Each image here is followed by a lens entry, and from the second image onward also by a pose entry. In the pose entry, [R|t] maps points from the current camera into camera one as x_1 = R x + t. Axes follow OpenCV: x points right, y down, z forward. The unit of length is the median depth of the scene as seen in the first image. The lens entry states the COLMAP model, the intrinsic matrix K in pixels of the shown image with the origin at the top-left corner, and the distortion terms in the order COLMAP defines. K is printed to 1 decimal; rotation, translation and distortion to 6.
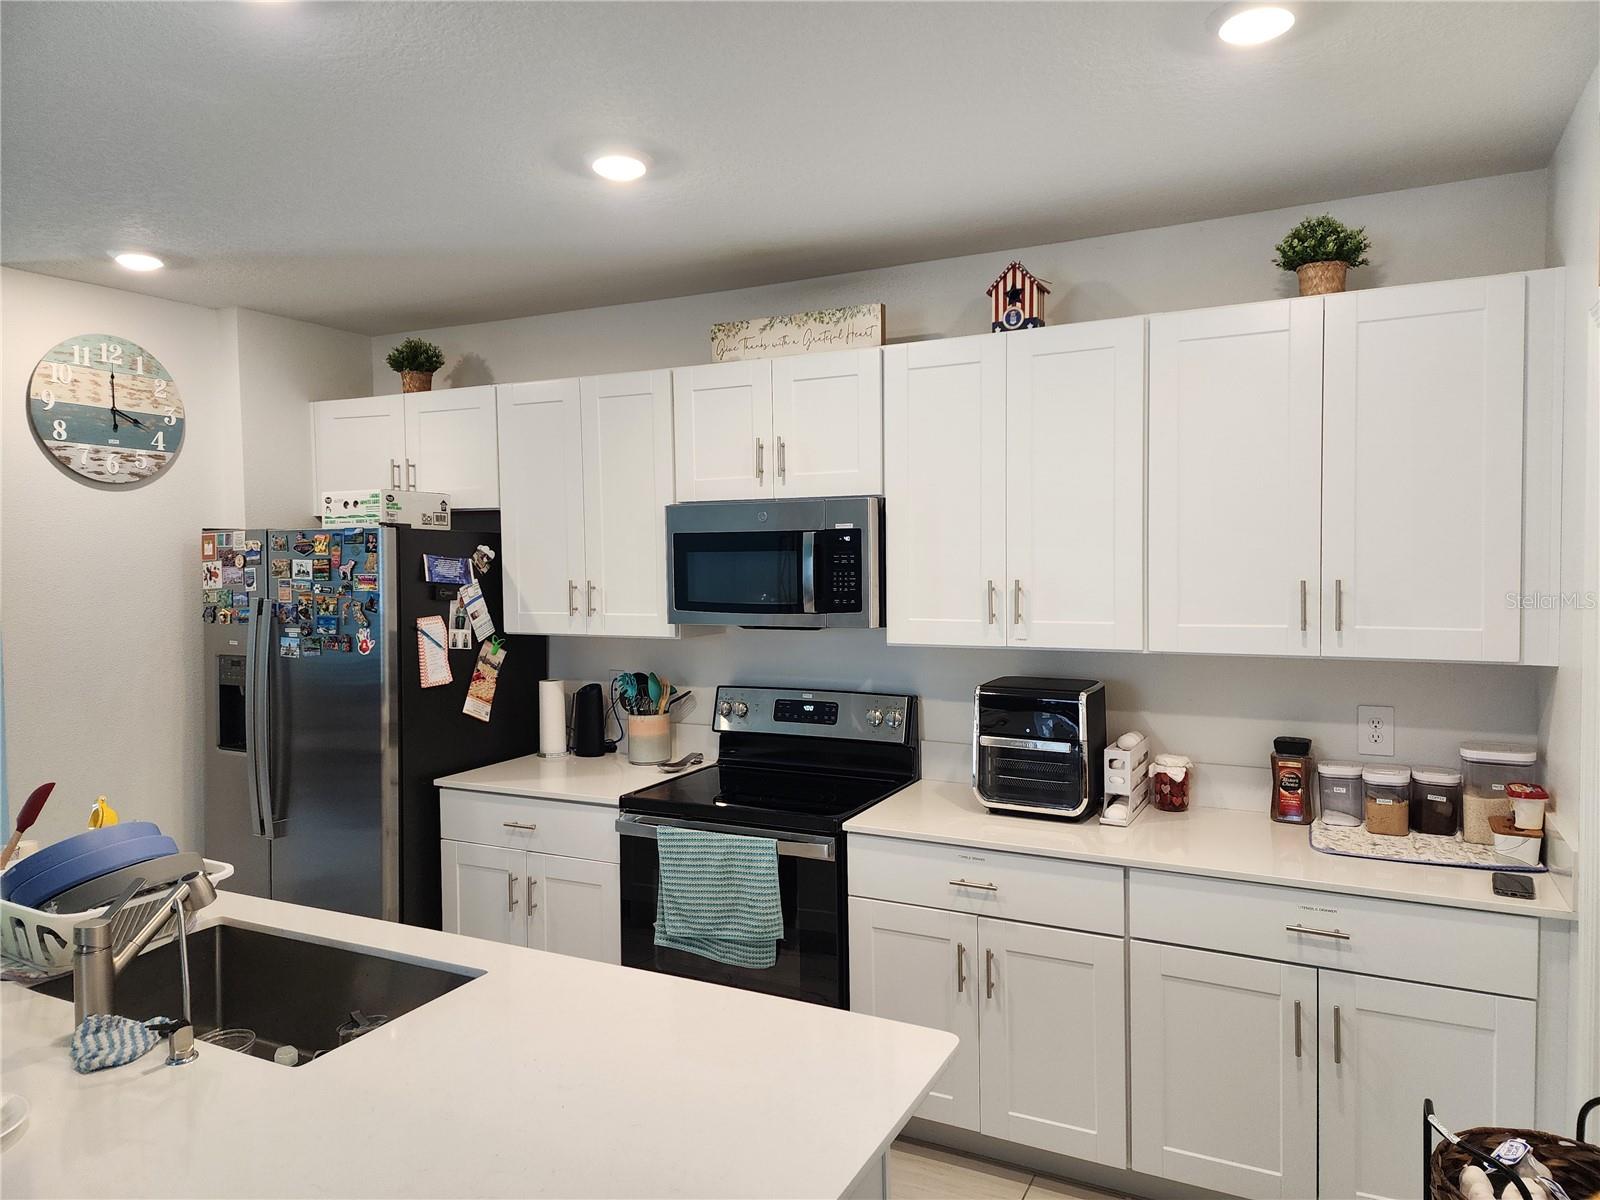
lens RADIAL K [[1068.1, 0, 796.1], [0, 1068.1, 596.2], [0, 0, 1]] dist [0.108809, -0.113409]
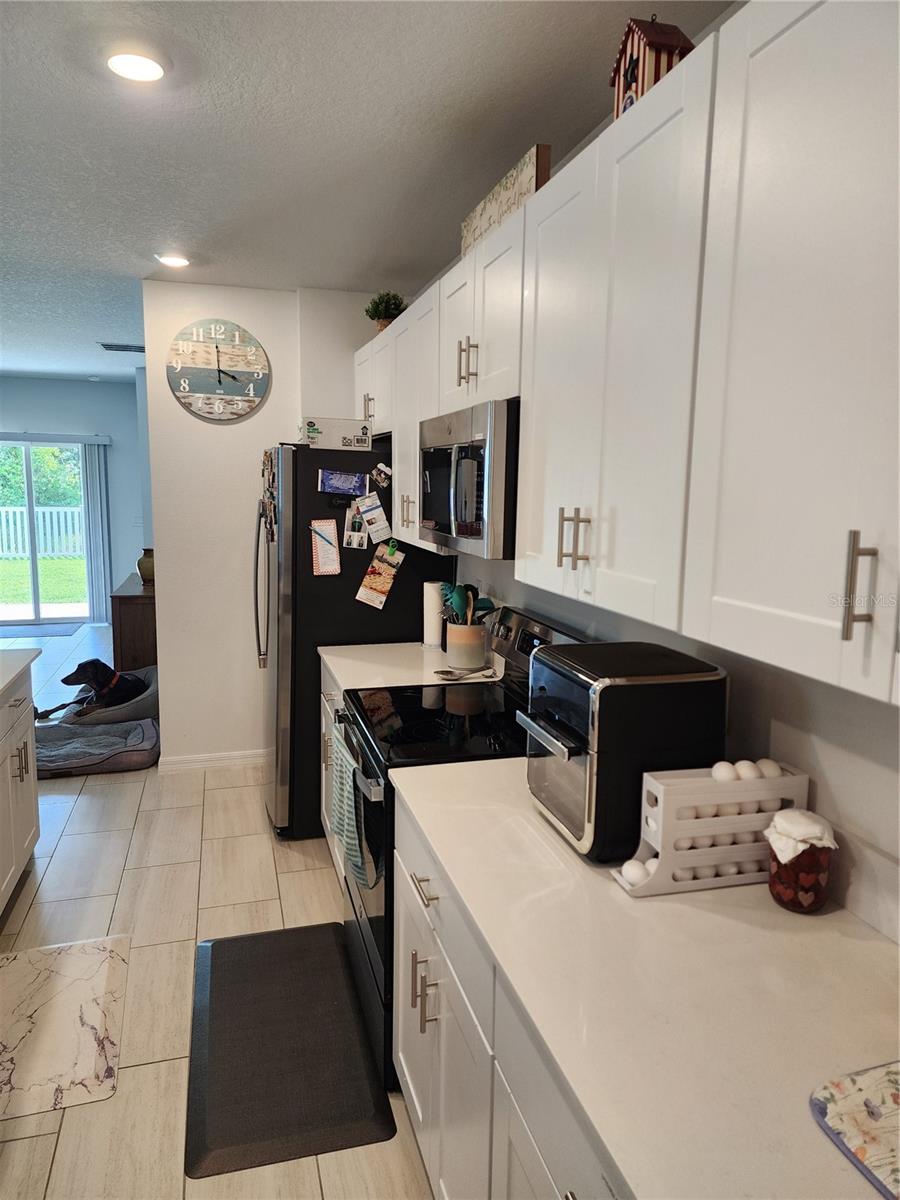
lens RADIAL K [[801.1, 0, 450.0], [0, 801.1, 600.0], [0, 0, 1]] dist [0.108809, -0.113409]
pose [[0.661083, 0.133021, -0.738427, 0.452063], [-0.052364, 0.989939, 0.131450, -0.018901], [0.748483, -0.048232, 0.661397, 0.468782]]
